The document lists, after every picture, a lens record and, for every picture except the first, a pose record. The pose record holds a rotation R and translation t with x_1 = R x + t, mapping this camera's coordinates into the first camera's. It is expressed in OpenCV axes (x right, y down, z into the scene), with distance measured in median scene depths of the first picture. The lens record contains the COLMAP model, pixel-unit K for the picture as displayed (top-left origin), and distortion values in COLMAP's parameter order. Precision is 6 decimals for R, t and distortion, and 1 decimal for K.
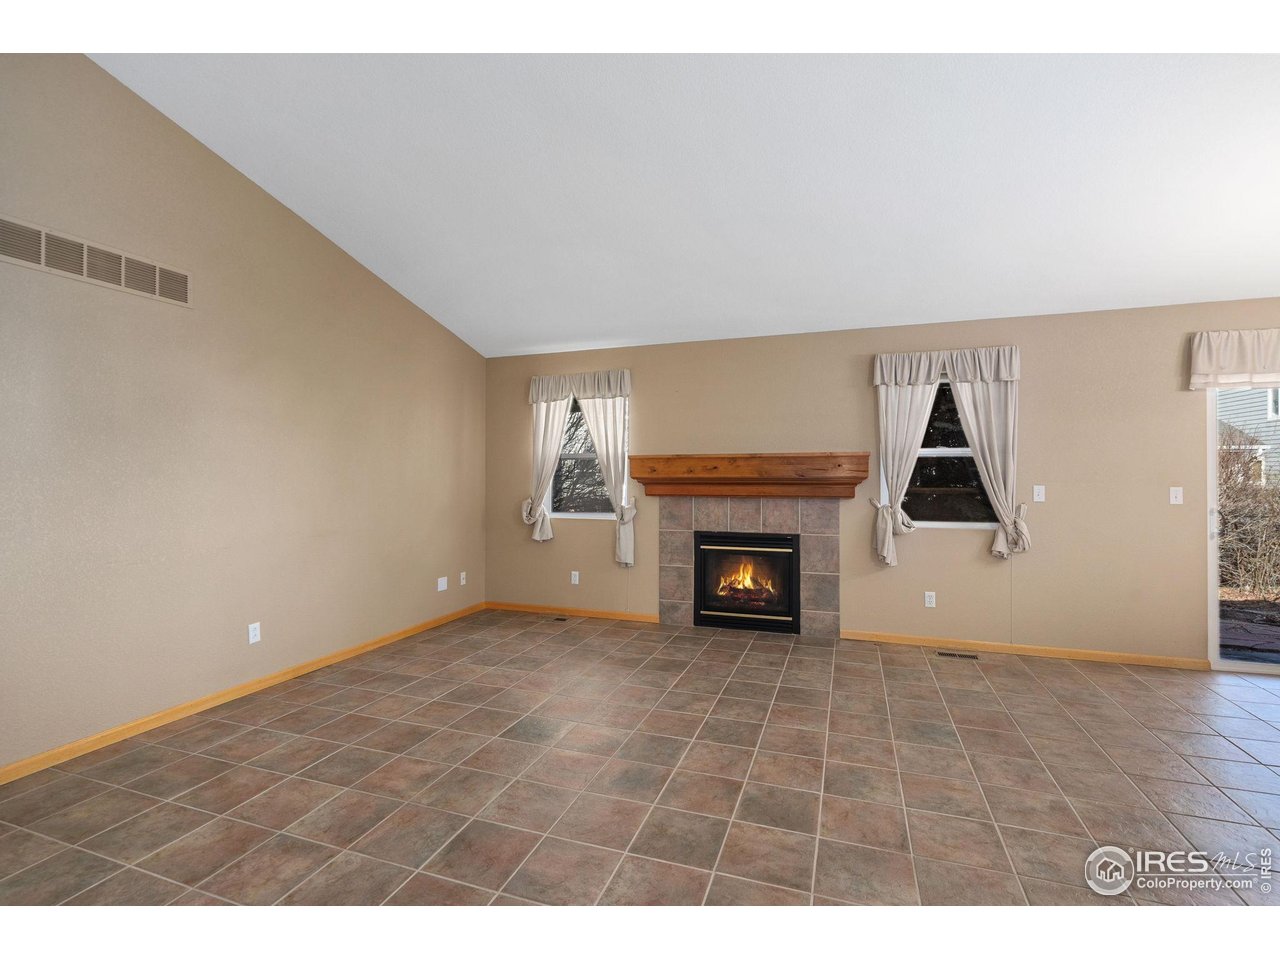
lens RADIAL K [[583.2, 0, 641.4], [0, 583.2, 476.6], [0, 0, 1]] dist [-0.005799, 0.001288]
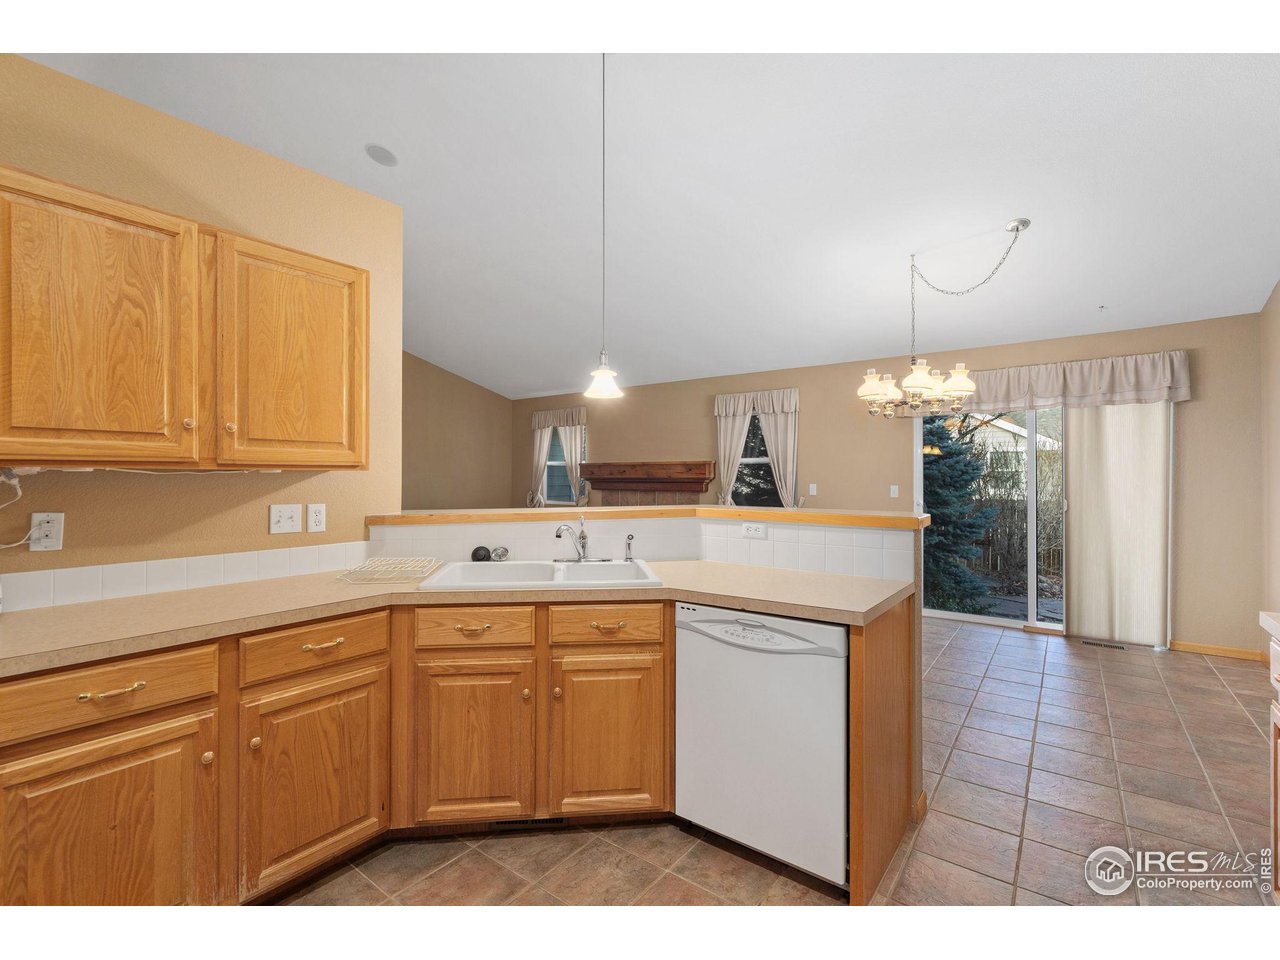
lens RADIAL K [[583.2, 0, 630.1], [0, 583.2, 472.9], [0, 0, 1]] dist [-0.005799, 0.001288]
pose [[0.952315, 0.004328, -0.305085, 0.608902], [-0.008887, 0.999869, -0.013559, 0.009807], [0.304986, 0.015624, 0.952229, -0.452479]]
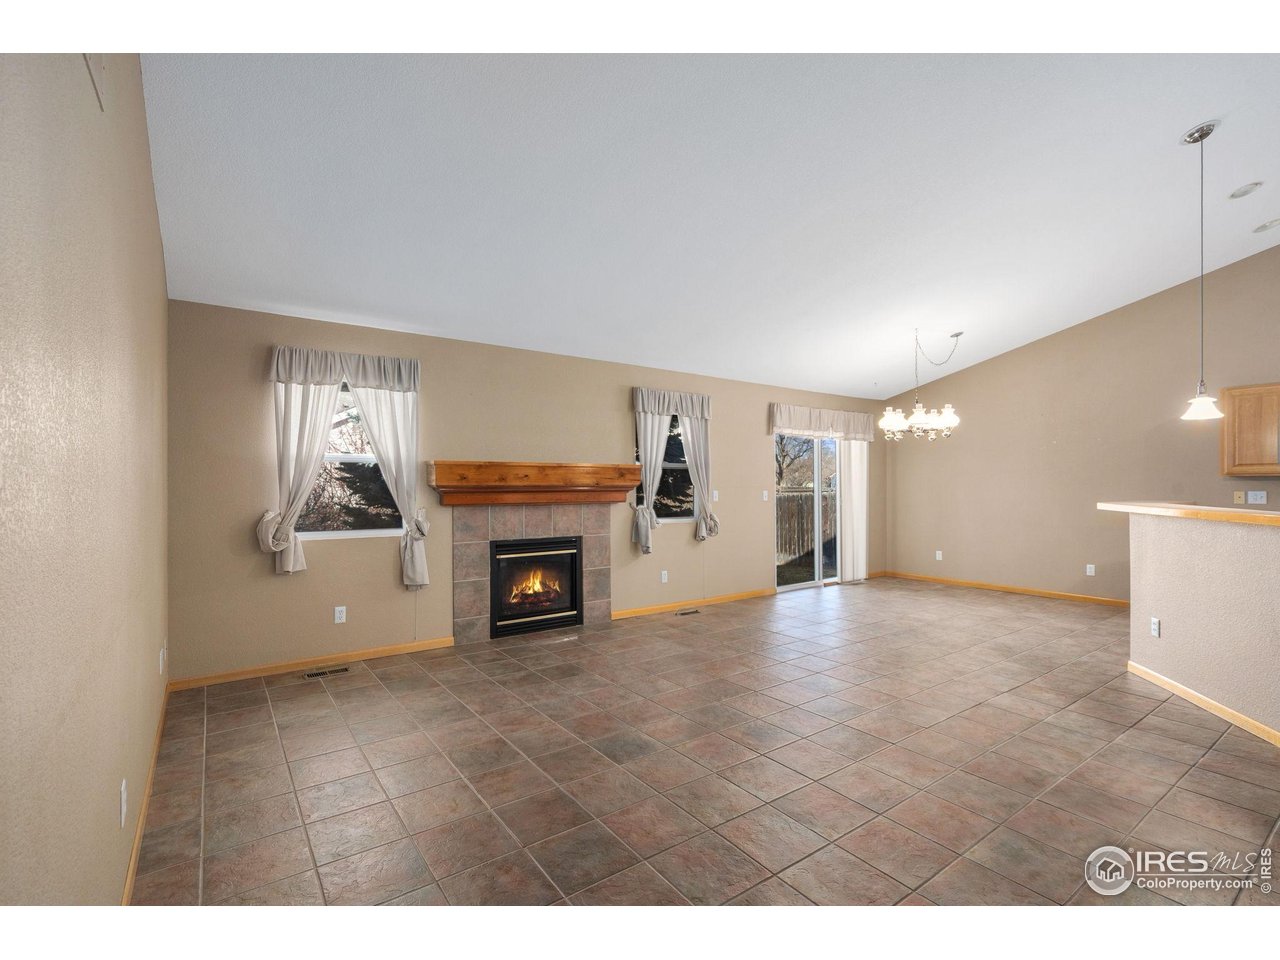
lens RADIAL K [[583.2, 0, 625.6], [0, 583.2, 487.3], [0, 0, 1]] dist [-0.005799, 0.001288]
pose [[0.582548, -0.002730, 0.812792, -0.595314], [0.003206, 0.999994, 0.001061, 0.003922], [-0.812790, 0.001988, 0.582553, 0.272042]]
